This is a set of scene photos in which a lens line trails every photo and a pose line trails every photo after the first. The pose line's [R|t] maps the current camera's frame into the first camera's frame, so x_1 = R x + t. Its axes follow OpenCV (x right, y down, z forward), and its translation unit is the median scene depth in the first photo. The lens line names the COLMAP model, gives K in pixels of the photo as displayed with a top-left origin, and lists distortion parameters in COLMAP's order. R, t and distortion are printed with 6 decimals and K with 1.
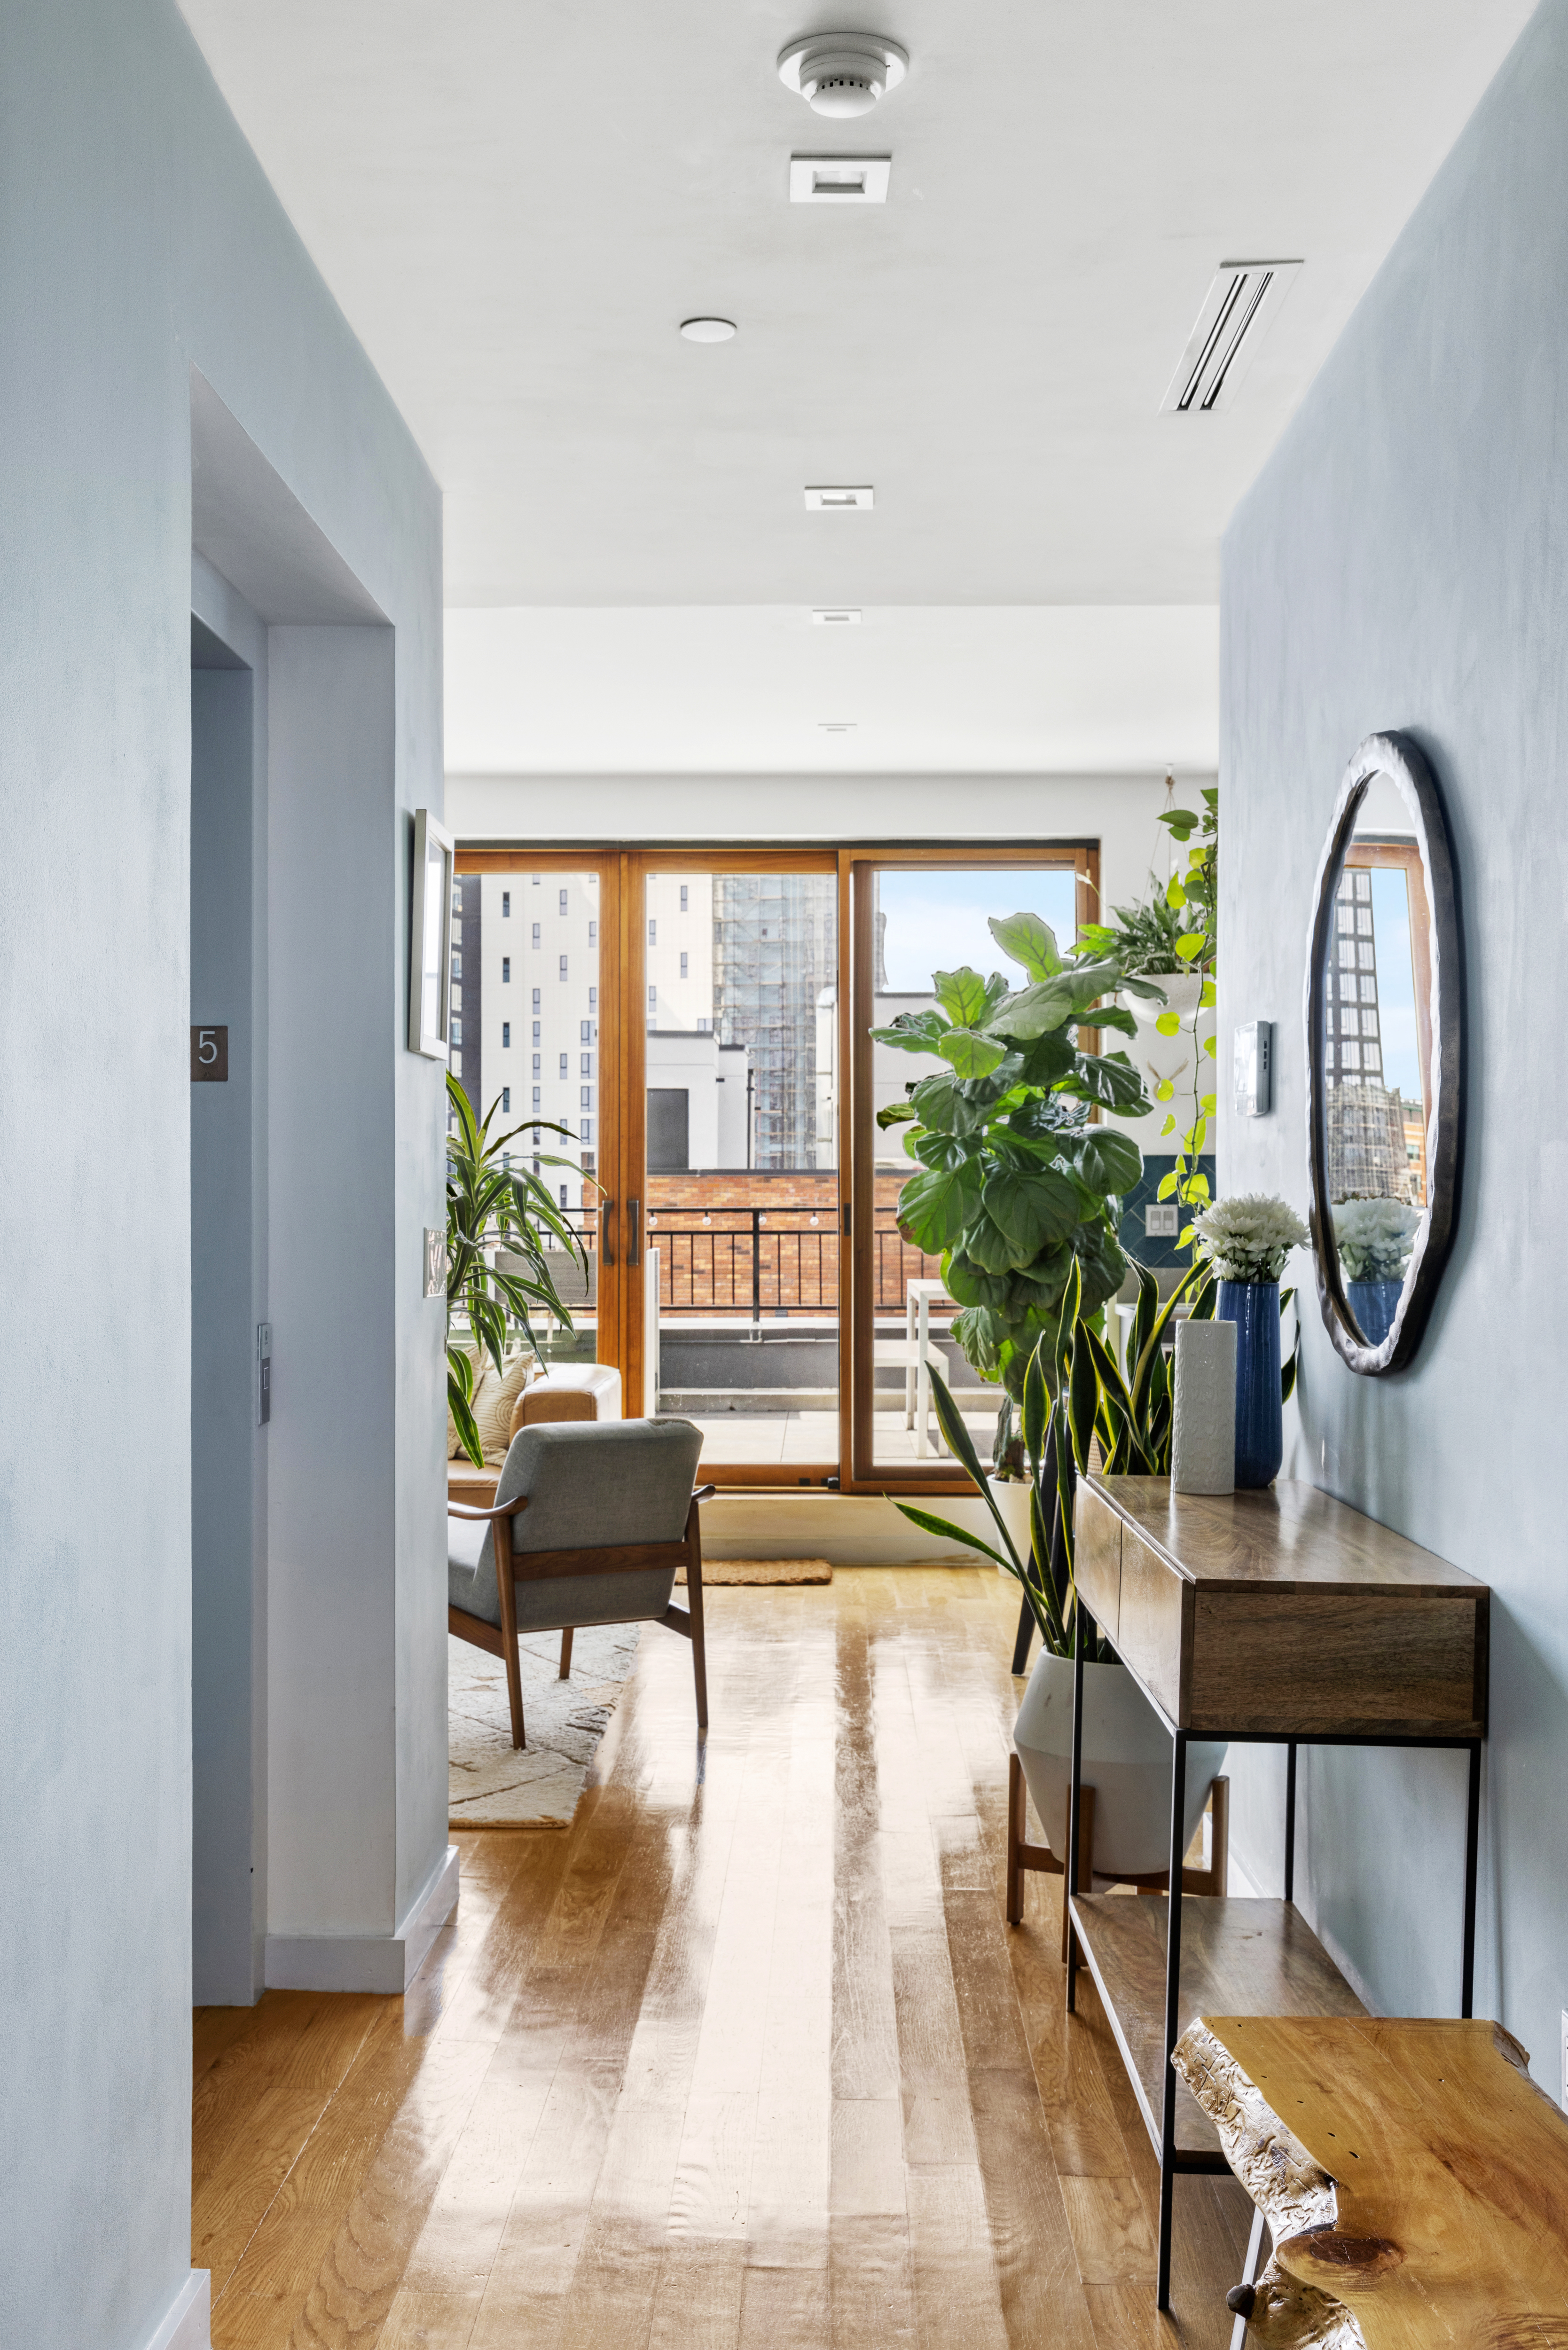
lens RADIAL K [[2530.0, 0, 785.1], [0, 2530.0, 1222.9], [0, 0, 1]] dist [-0.000201, -0.000067]
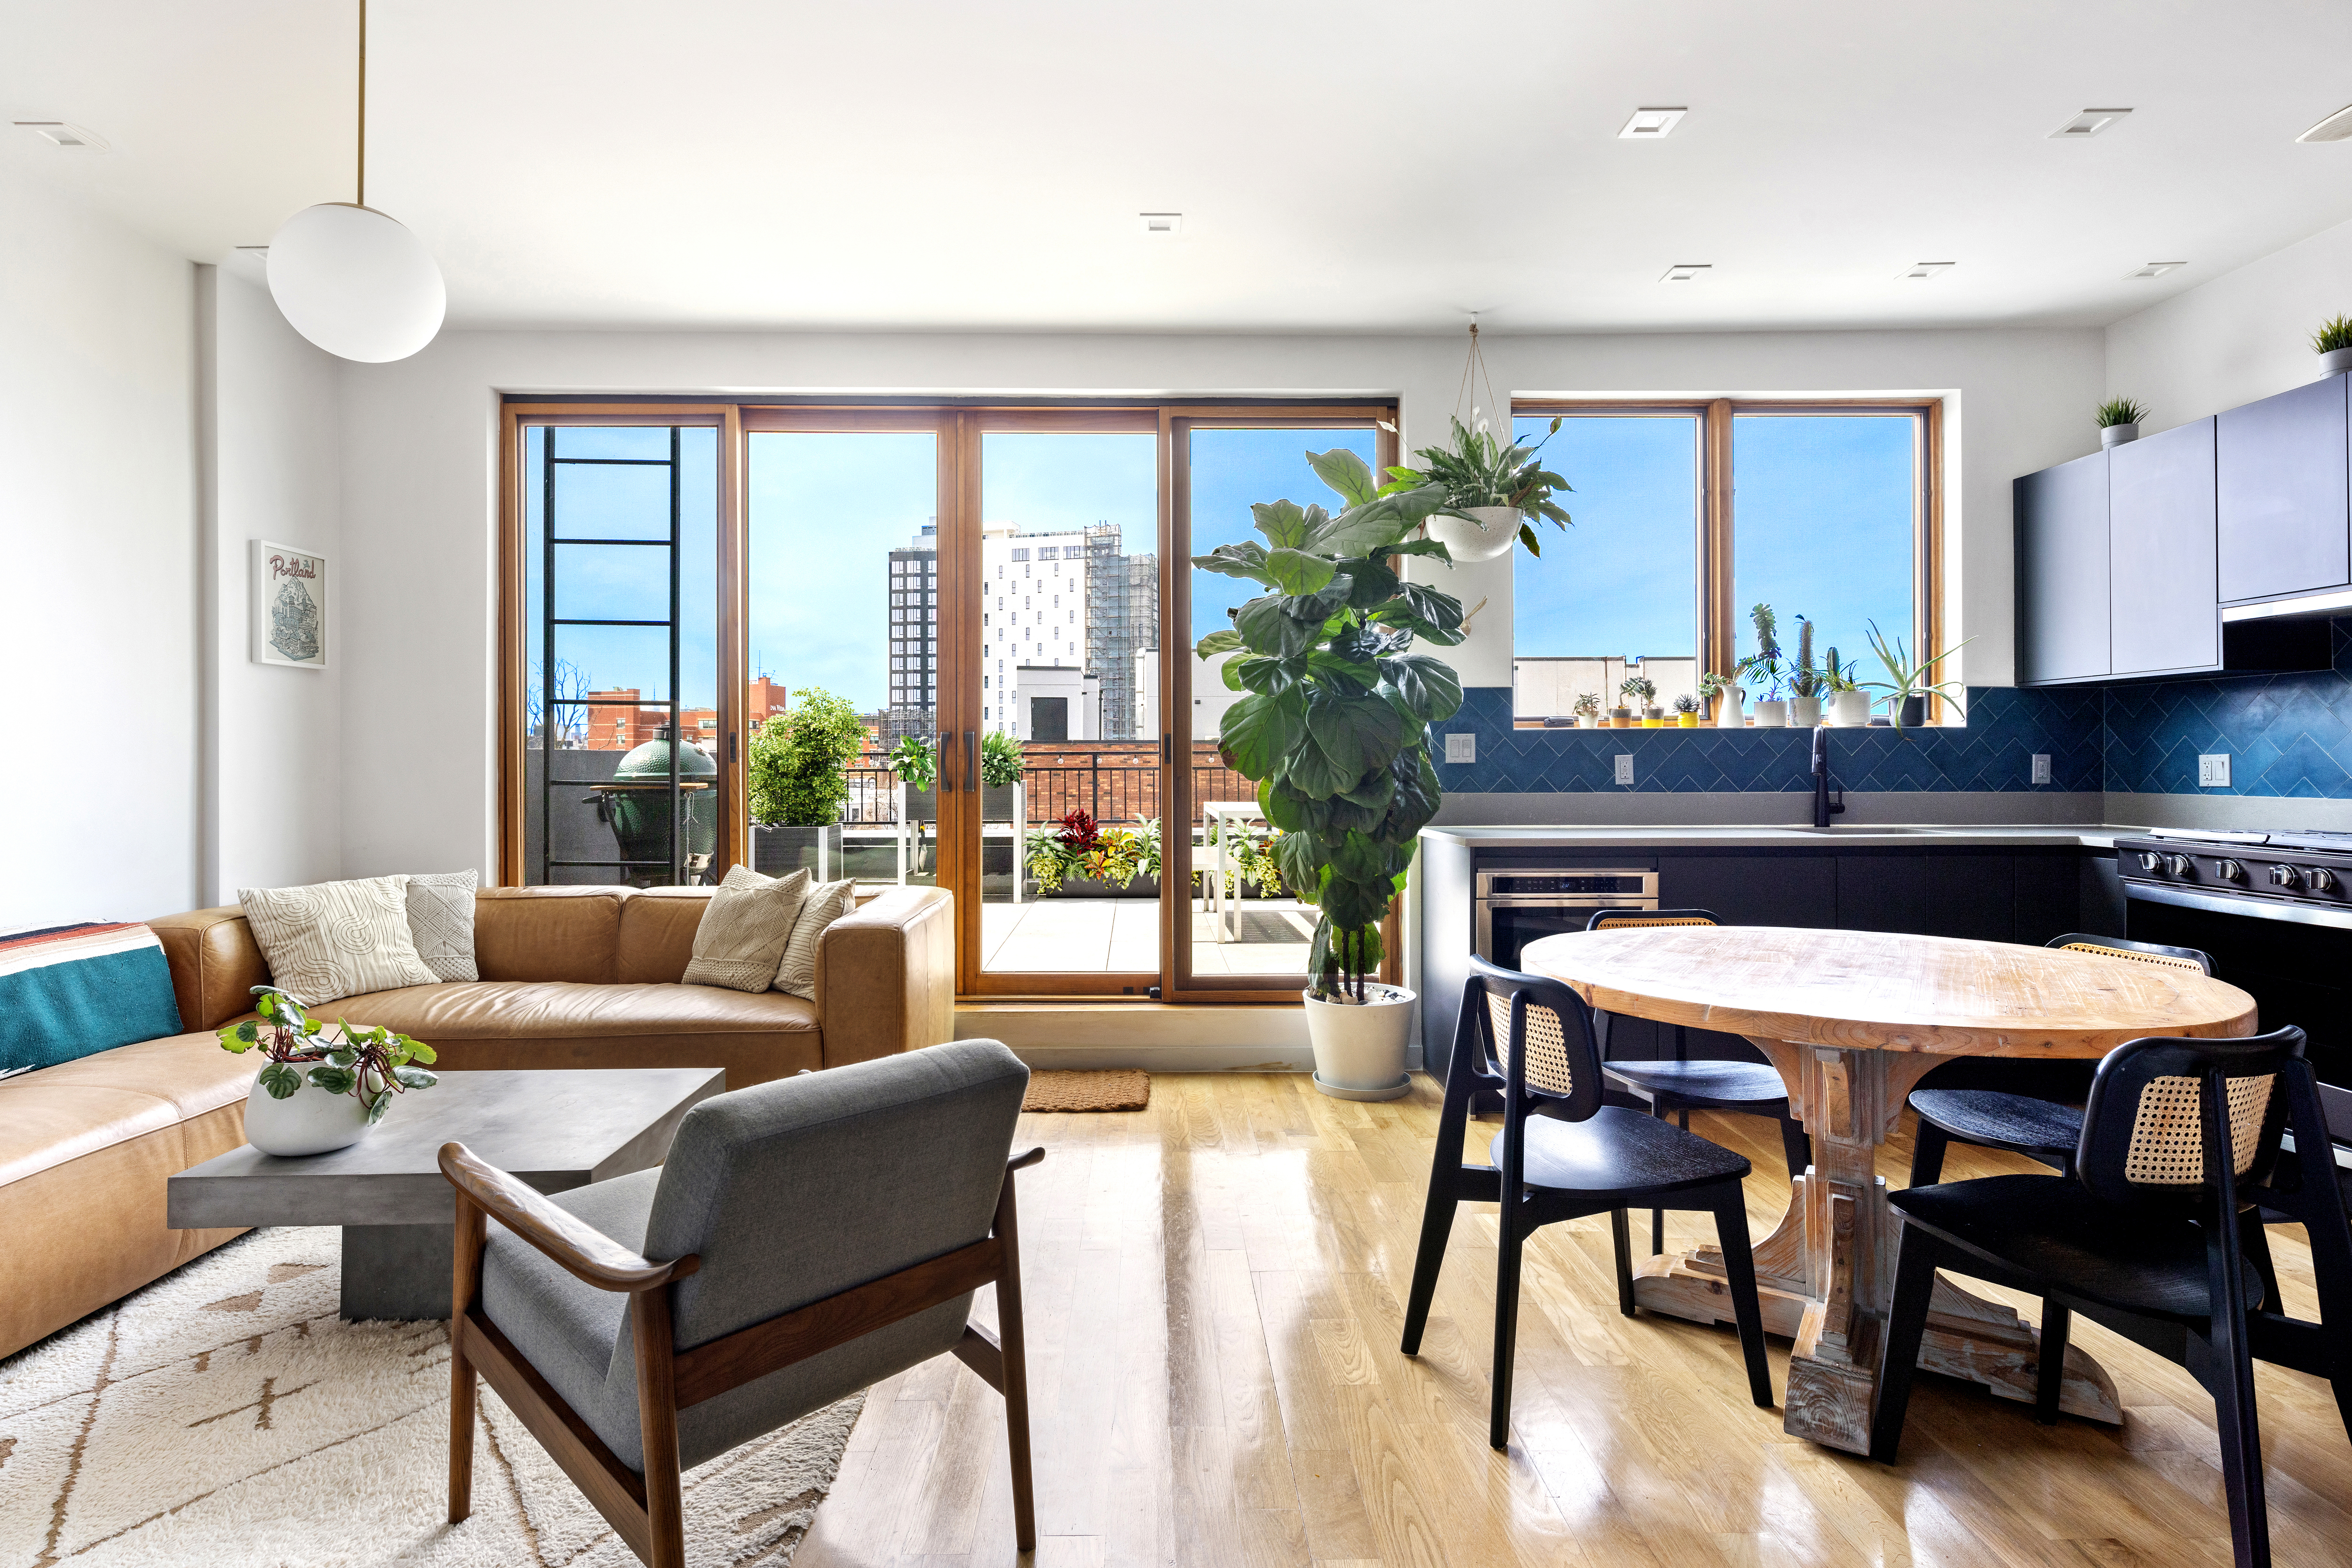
lens RADIAL K [[1169.2, 0, 1171.1], [0, 1169.2, 758.4], [0, 0, 1]] dist [0.001889, -0.000143]
pose [[0.999066, -0.002353, 0.043151, 0.004969], [0.002857, 0.999928, -0.011613, 0.009087], [-0.043121, 0.011725, 0.999001, 0.529762]]
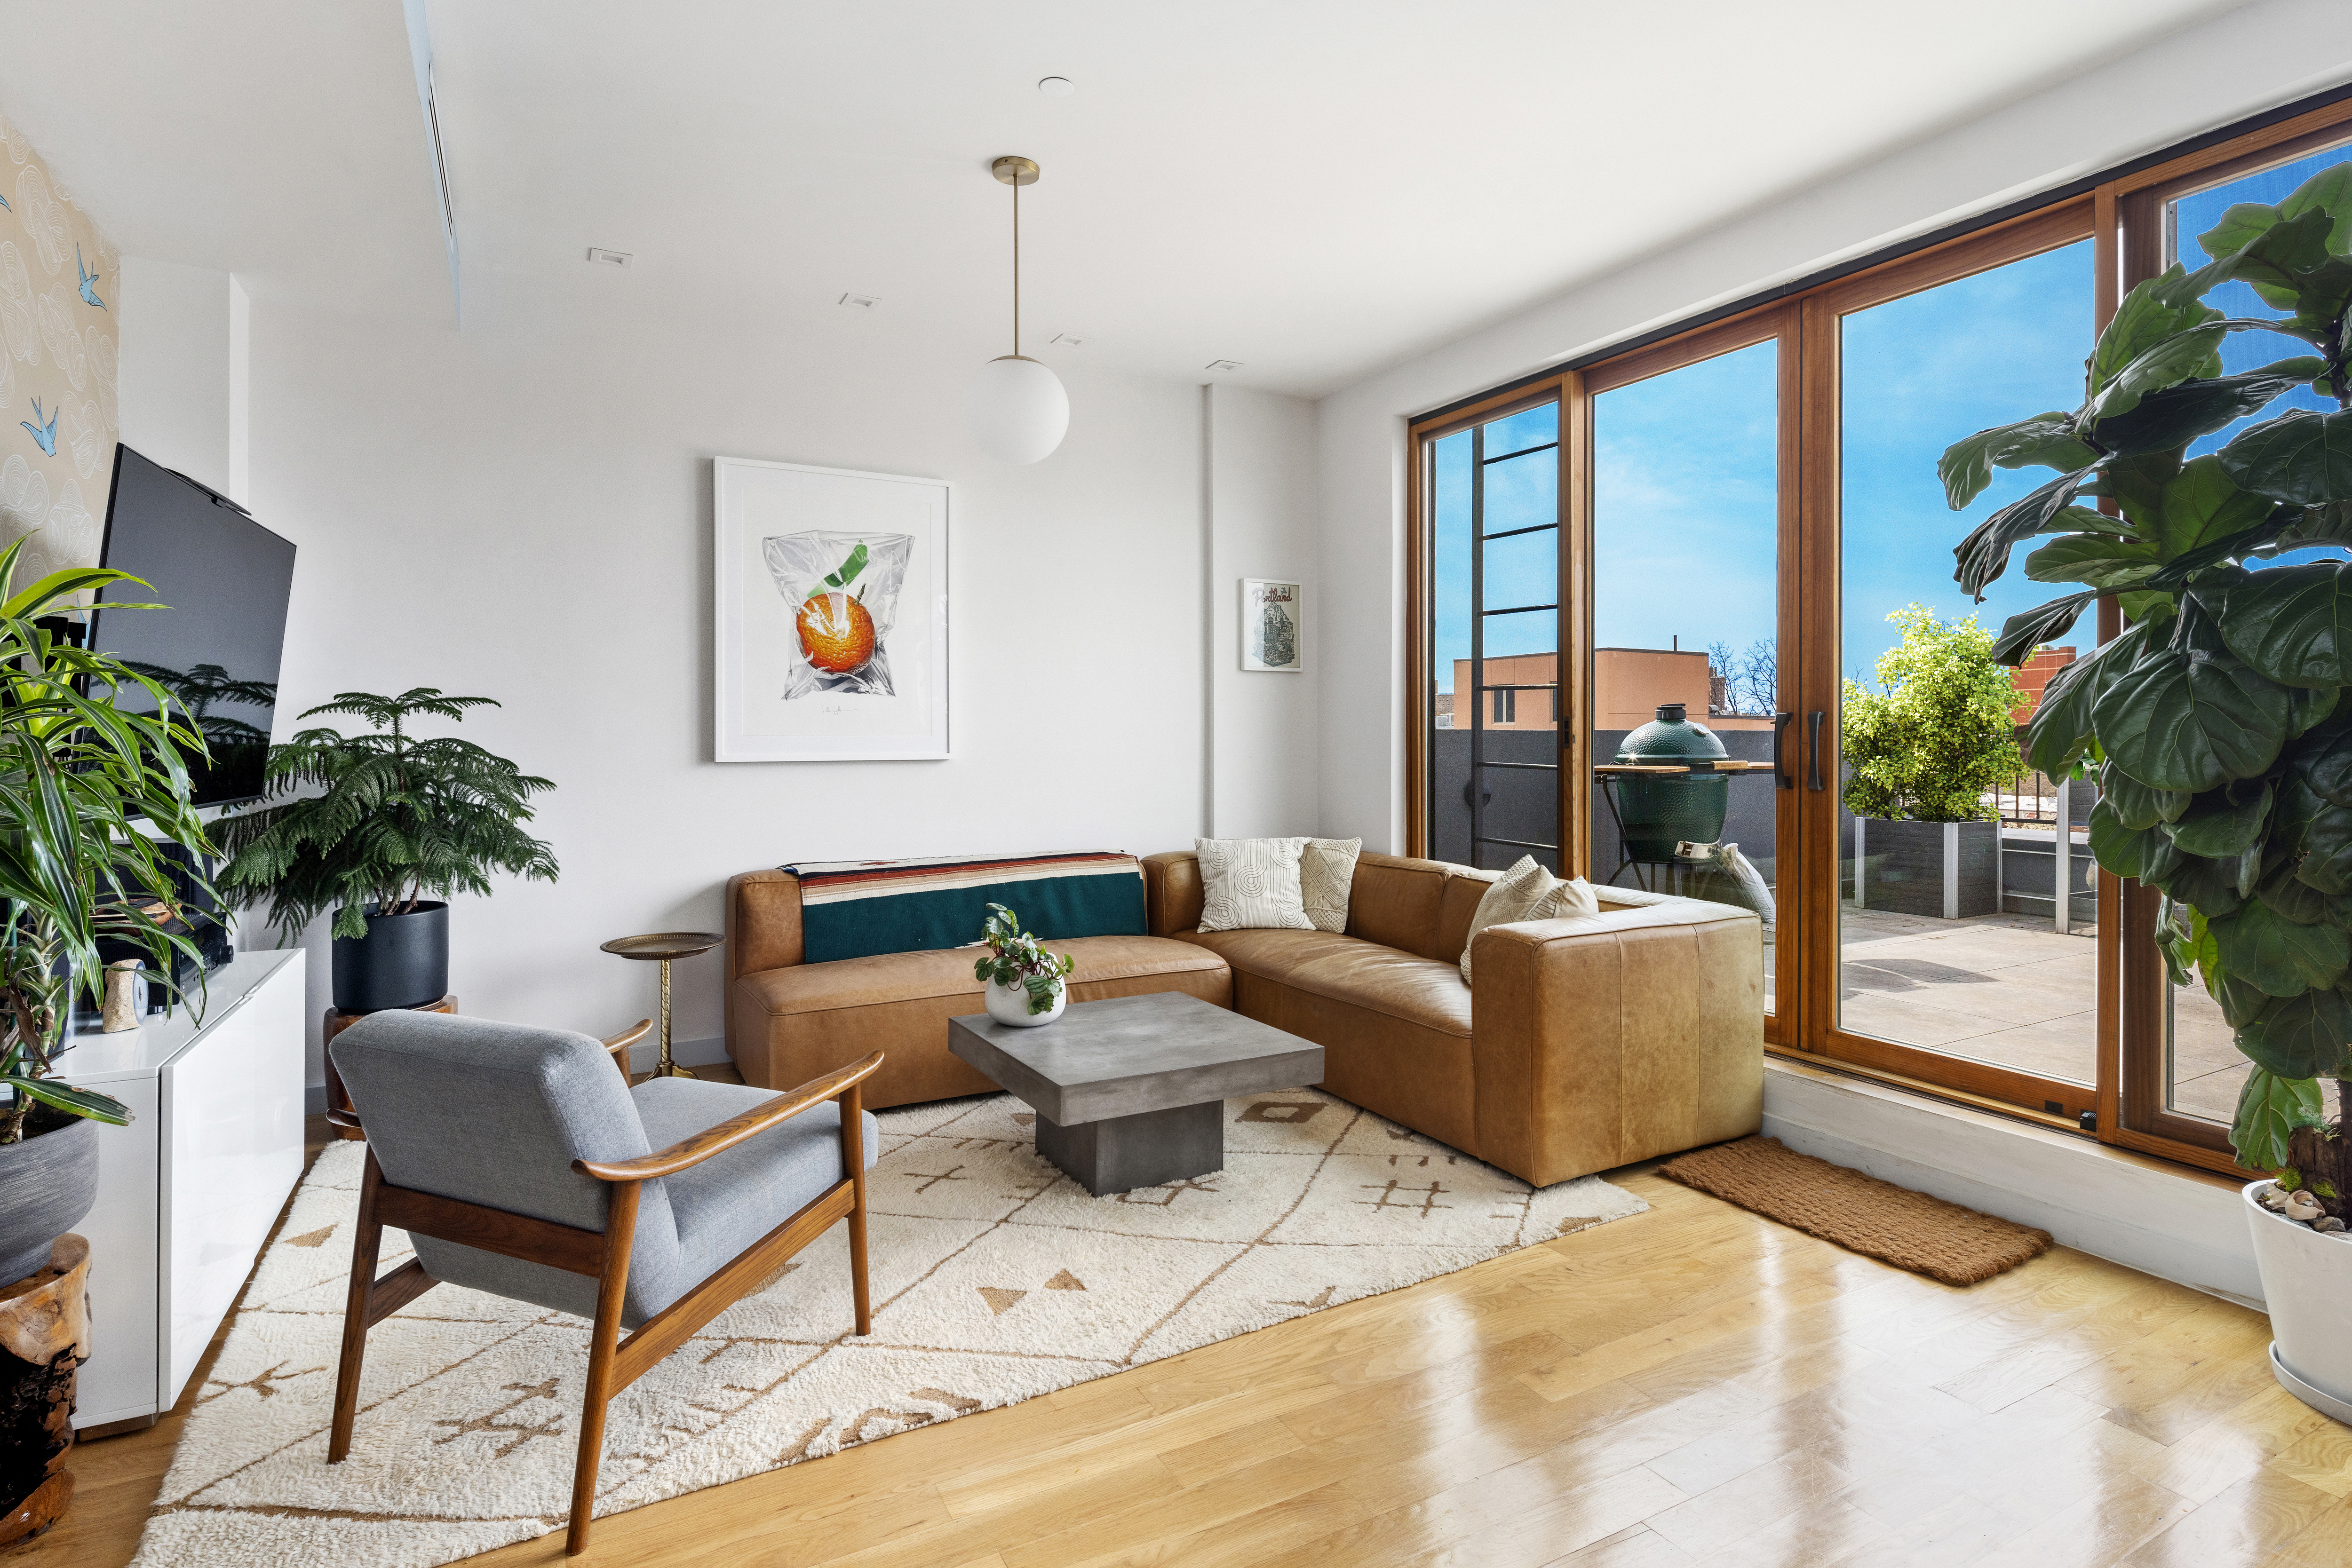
lens RADIAL K [[1193.2, 0, 1176.4], [0, 1193.2, 736.1], [0, 0, 1]] dist [0.002729, 0.000043]
pose [[0.486471, 0.002533, -0.873693, 0.192111], [-0.005550, 0.999985, -0.000191, 0.000279], [0.873679, 0.004942, 0.486477, 0.665373]]
